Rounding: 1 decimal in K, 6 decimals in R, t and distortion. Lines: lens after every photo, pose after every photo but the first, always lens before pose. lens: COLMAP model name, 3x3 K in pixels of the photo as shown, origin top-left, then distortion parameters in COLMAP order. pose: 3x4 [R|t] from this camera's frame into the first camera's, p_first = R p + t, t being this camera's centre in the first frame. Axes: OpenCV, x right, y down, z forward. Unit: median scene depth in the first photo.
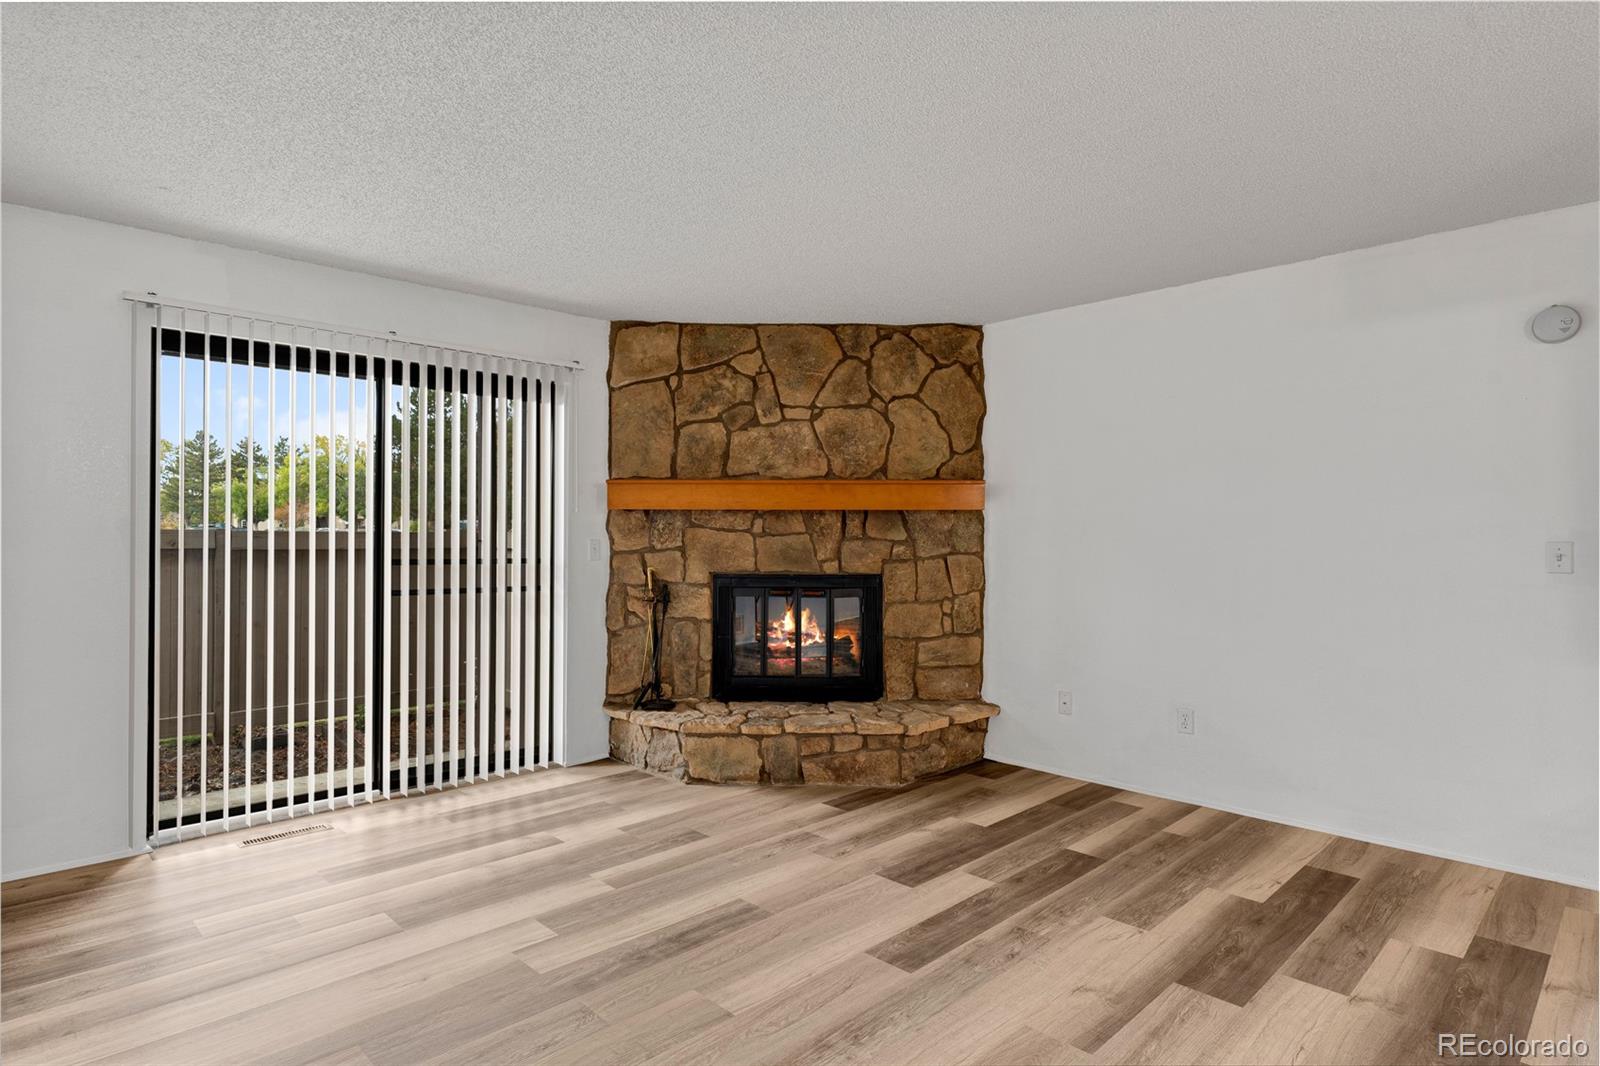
lens RADIAL K [[894.5, 0, 796.8], [0, 894.5, 517.0], [0, 0, 1]] dist [-0.001688, 0.000048]
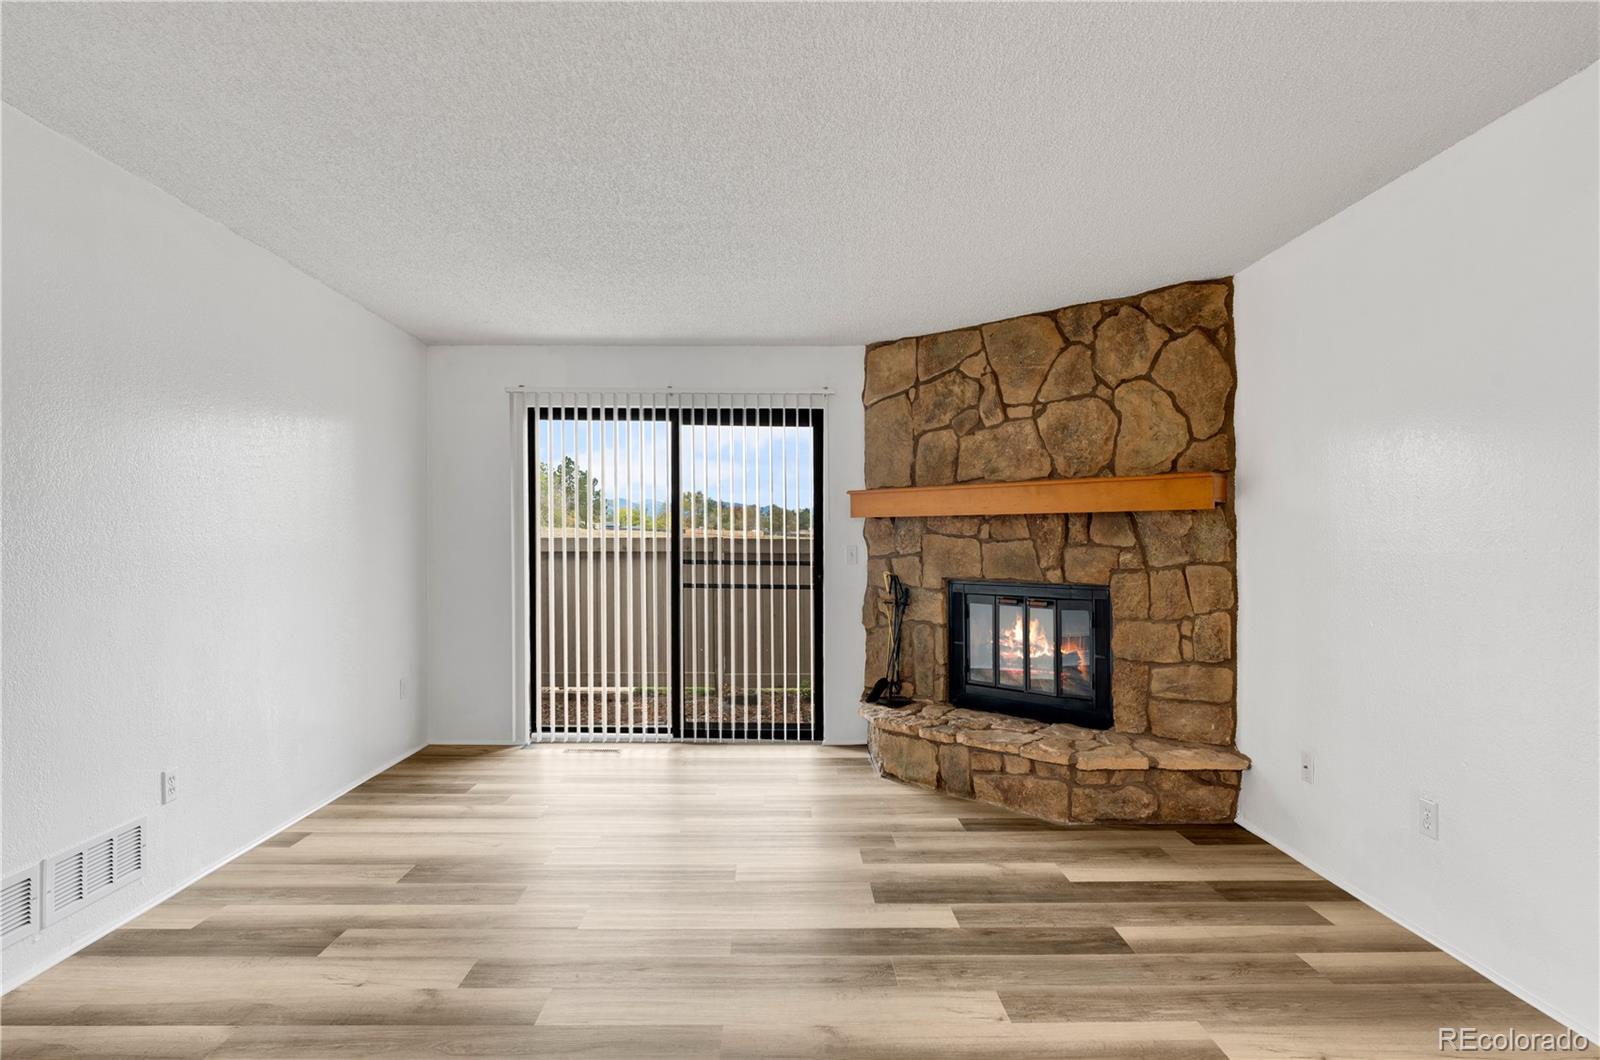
lens RADIAL K [[886.7, 0, 800.0], [0, 886.7, 530.0], [0, 0, 1]] dist [-0.000144, 0.000179]
pose [[0.708473, -0.010167, -0.705665, 0.495288], [0.013057, 0.999914, -0.001298, 0.006892], [0.705617, -0.008294, 0.708545, 0.174202]]
